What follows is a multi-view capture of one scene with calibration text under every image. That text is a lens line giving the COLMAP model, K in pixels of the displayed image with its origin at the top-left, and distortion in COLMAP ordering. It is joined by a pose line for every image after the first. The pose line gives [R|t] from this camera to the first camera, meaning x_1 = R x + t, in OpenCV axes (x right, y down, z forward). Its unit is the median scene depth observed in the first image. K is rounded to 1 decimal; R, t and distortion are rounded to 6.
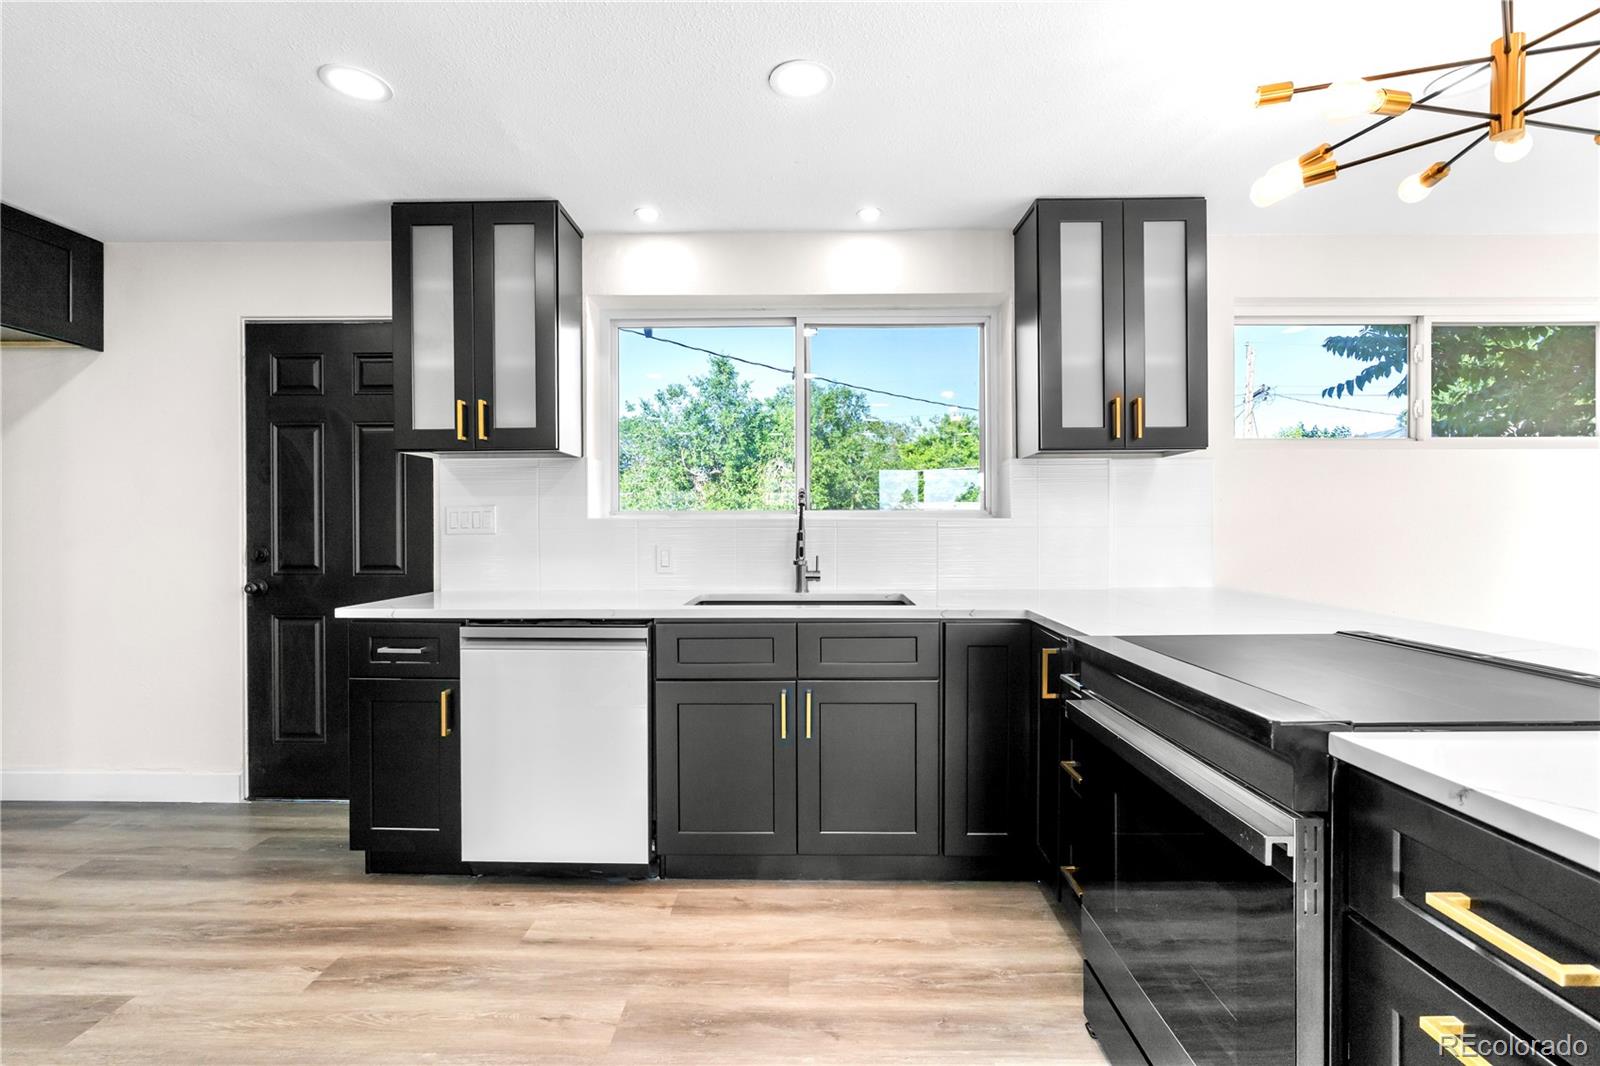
lens RADIAL K [[764.4, 0, 865.4], [0, 764.4, 530.7], [0, 0, 1]] dist [0.000077, 0.000373]
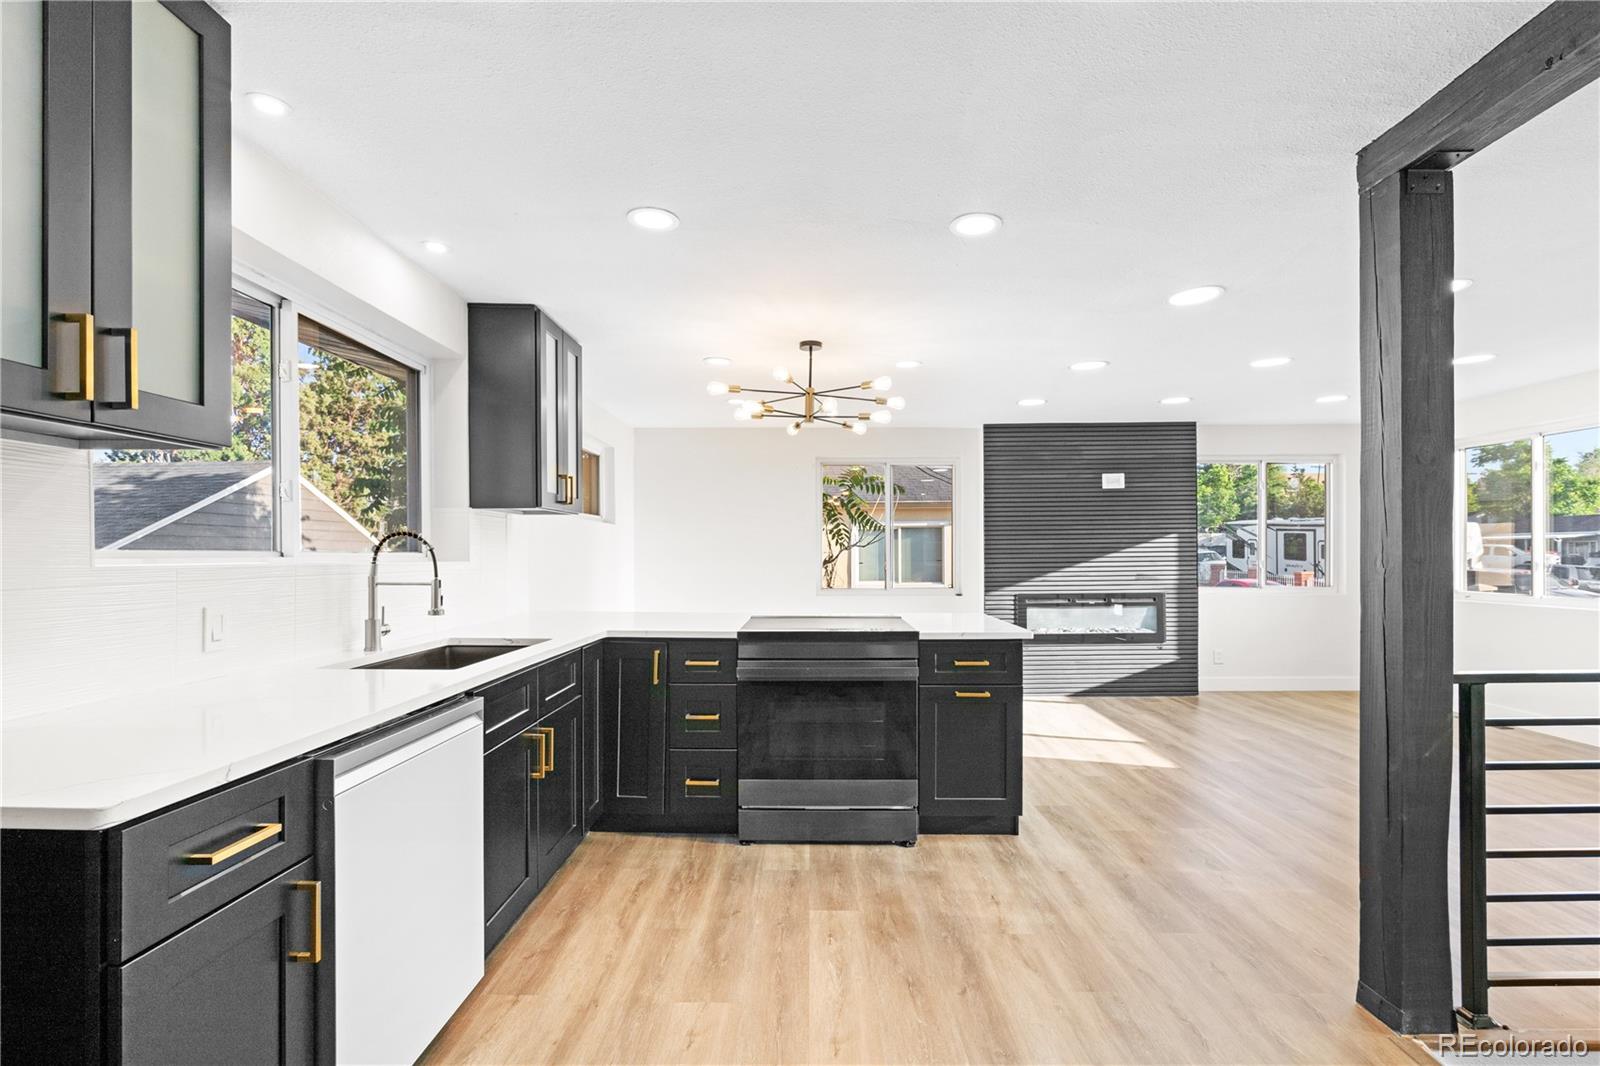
lens RADIAL K [[744.9, 0, 801.2], [0, 744.9, 561.3], [0, 0, 1]] dist [0.000446, 0.000782]
pose [[-0.016060, -0.000262, 0.999871, -1.257139], [0.007627, 0.999971, 0.000384, -0.020054], [-0.999842, 0.007632, -0.016058, 0.749589]]
